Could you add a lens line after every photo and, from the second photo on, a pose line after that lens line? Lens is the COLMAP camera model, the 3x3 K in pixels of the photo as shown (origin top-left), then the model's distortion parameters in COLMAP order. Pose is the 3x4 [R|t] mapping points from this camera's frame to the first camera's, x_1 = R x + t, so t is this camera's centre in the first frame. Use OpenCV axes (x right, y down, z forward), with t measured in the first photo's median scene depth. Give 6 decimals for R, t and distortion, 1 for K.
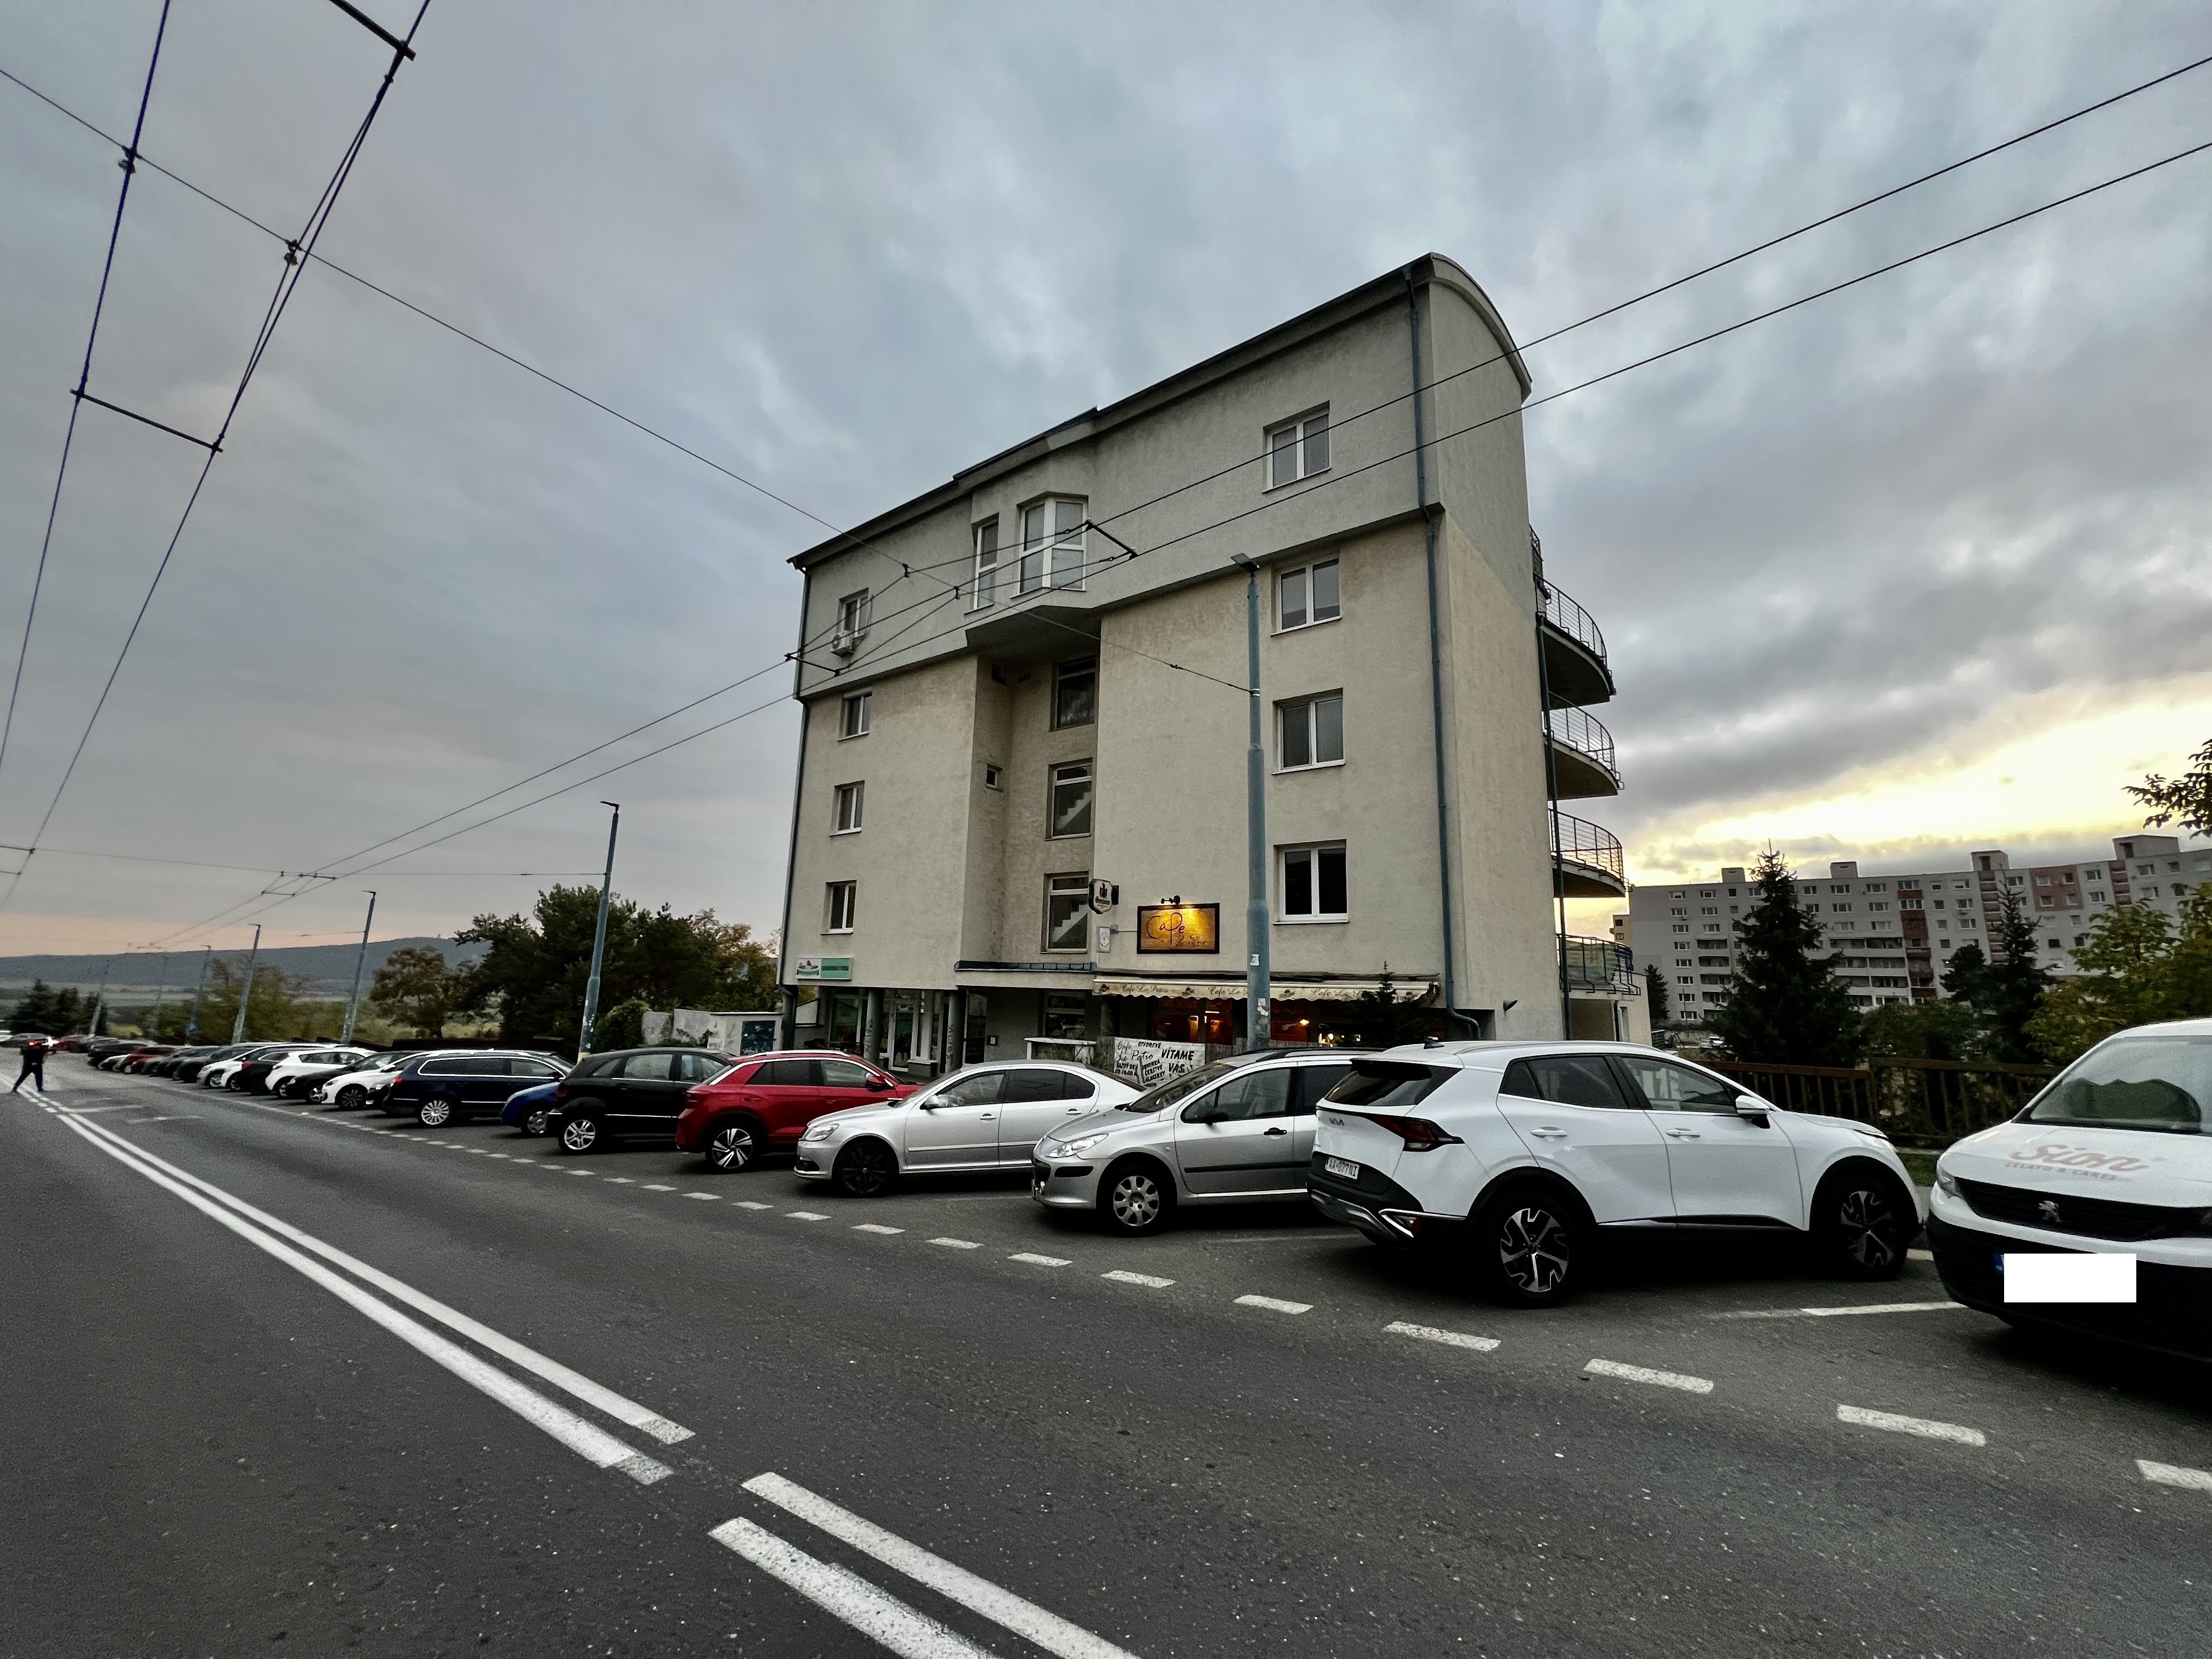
lens RADIAL K [[923.3, 0, 1106.7], [0, 923.3, 823.1], [0, 0, 1]] dist [-0.001710, -0.000130]
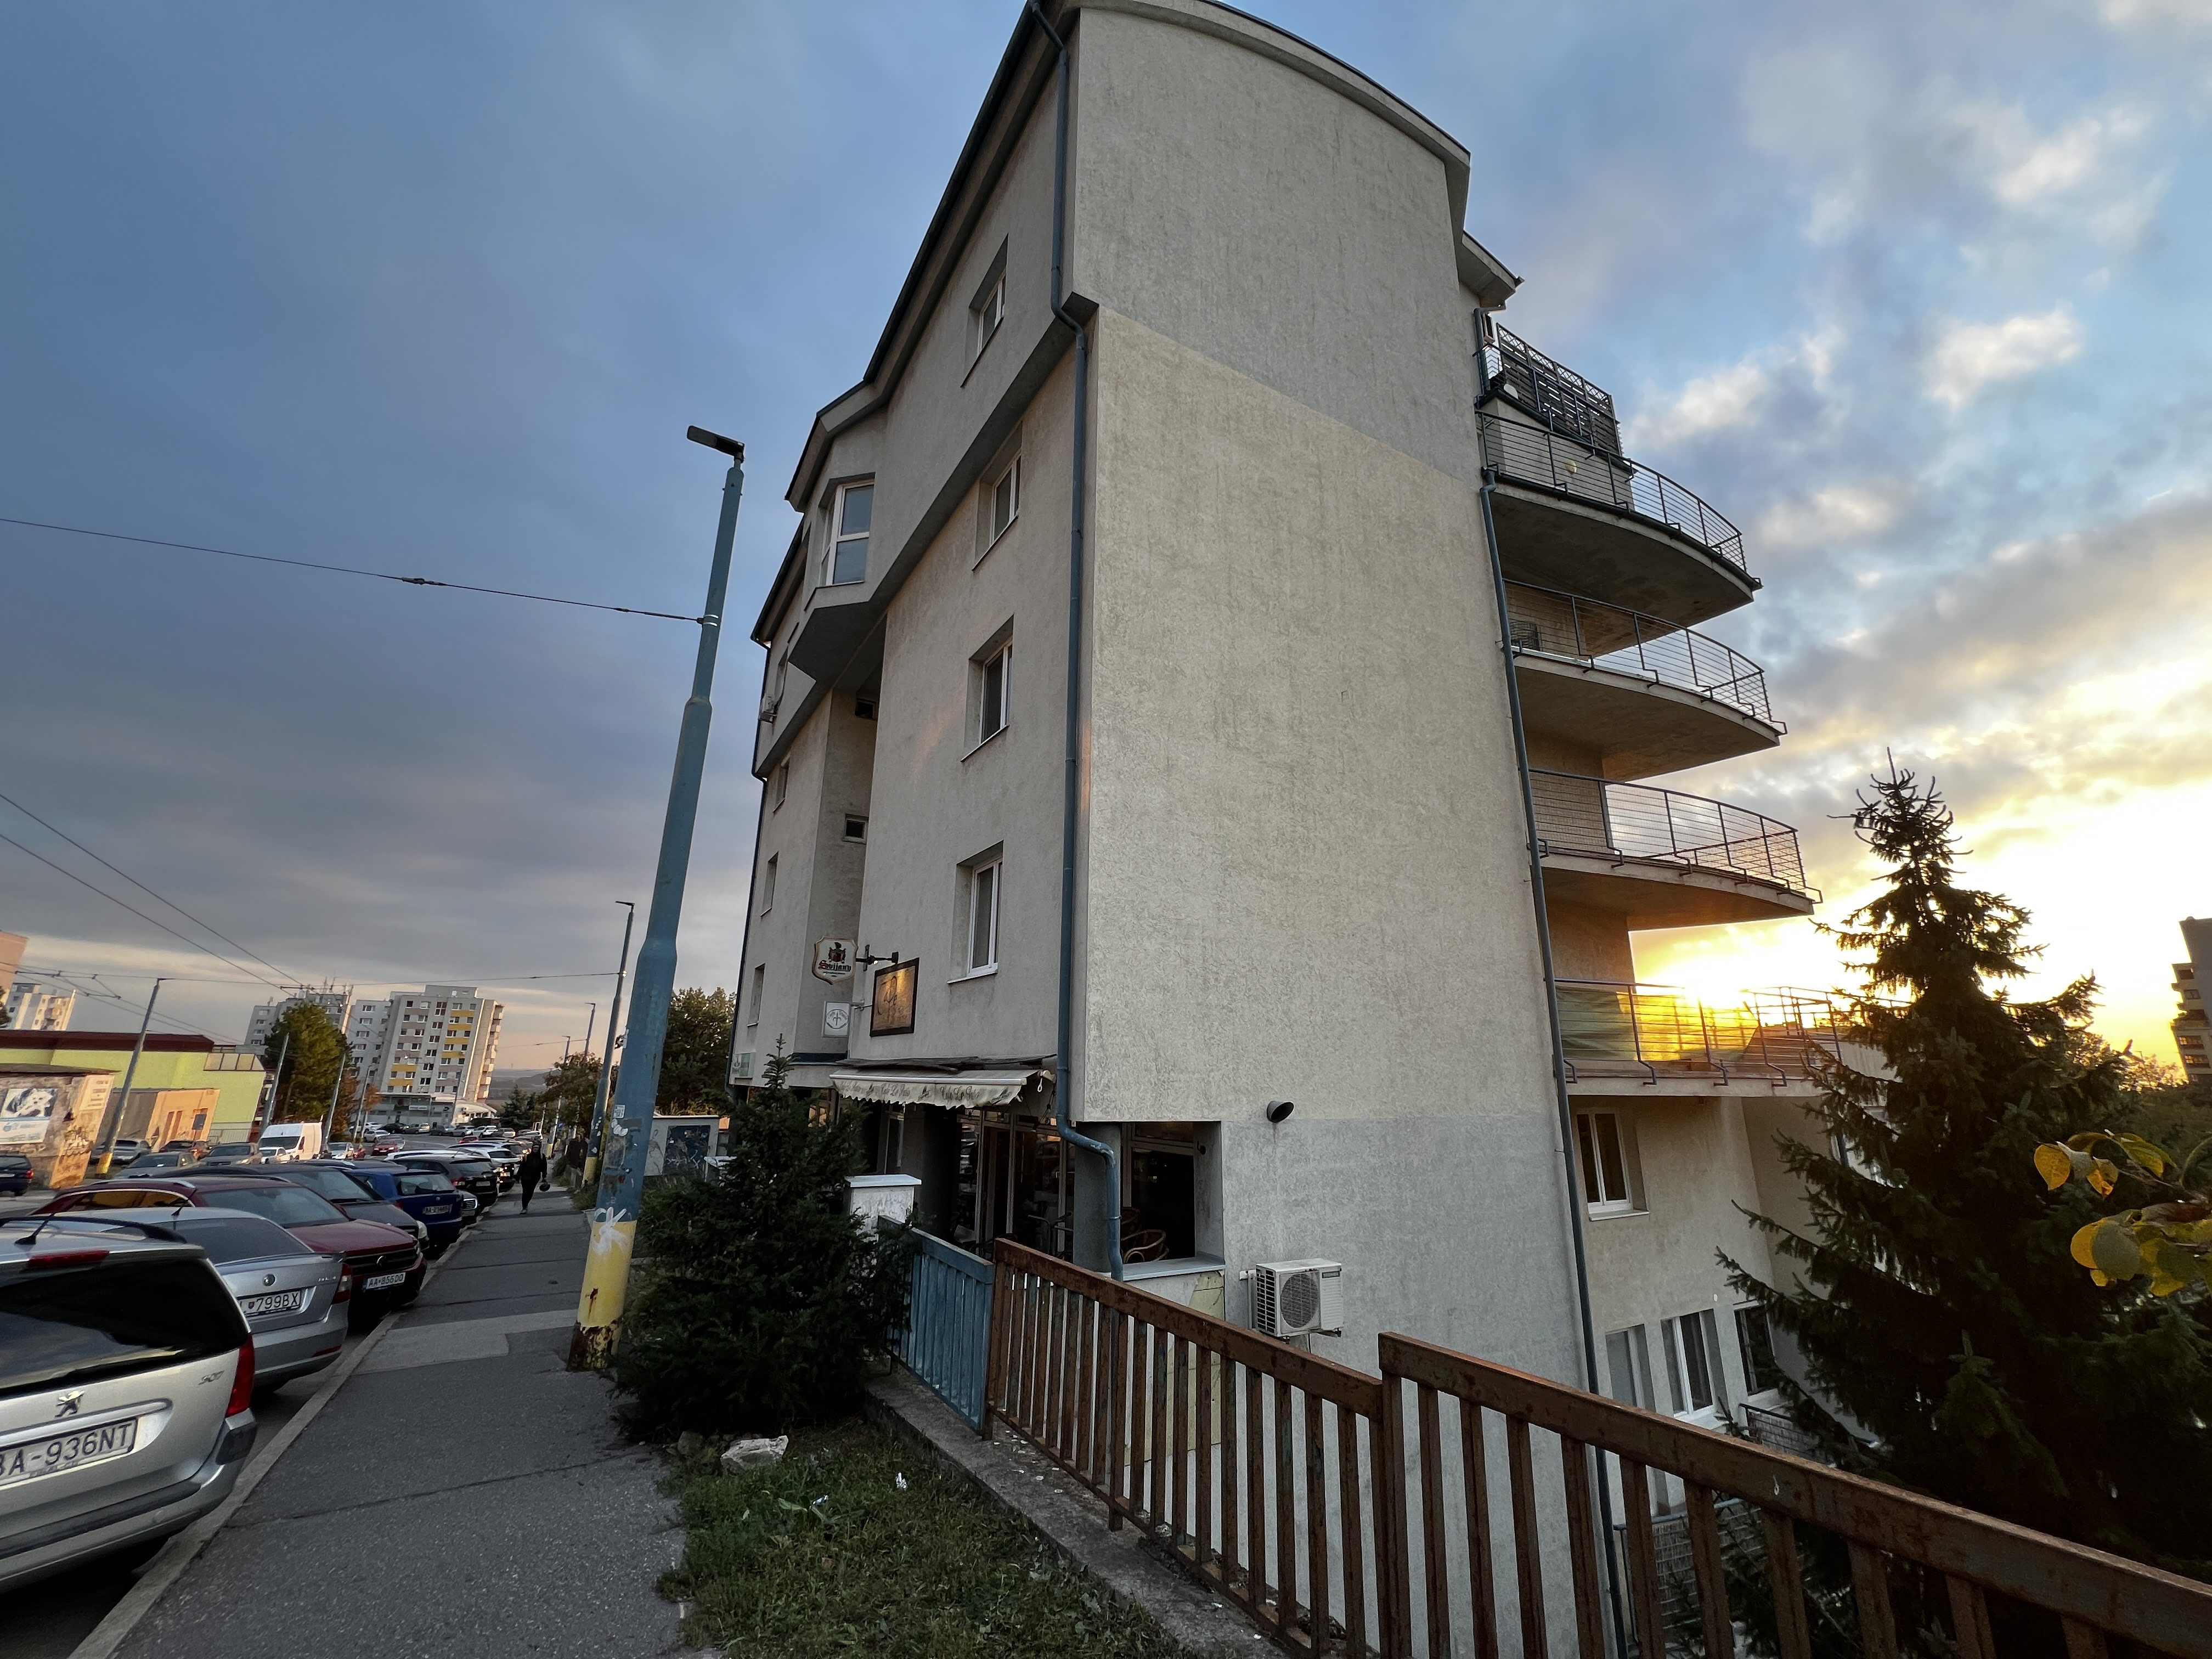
lens RADIAL K [[923.3, 0, 1106.7], [0, 923.3, 823.1], [0, 0, 1]] dist [-0.001710, -0.000130]
pose [[0.931173, -0.110509, -0.347427, 0.488326], [0.076763, 0.991020, -0.109481, 0.069753], [0.356406, 0.075276, 0.931294, 0.384478]]
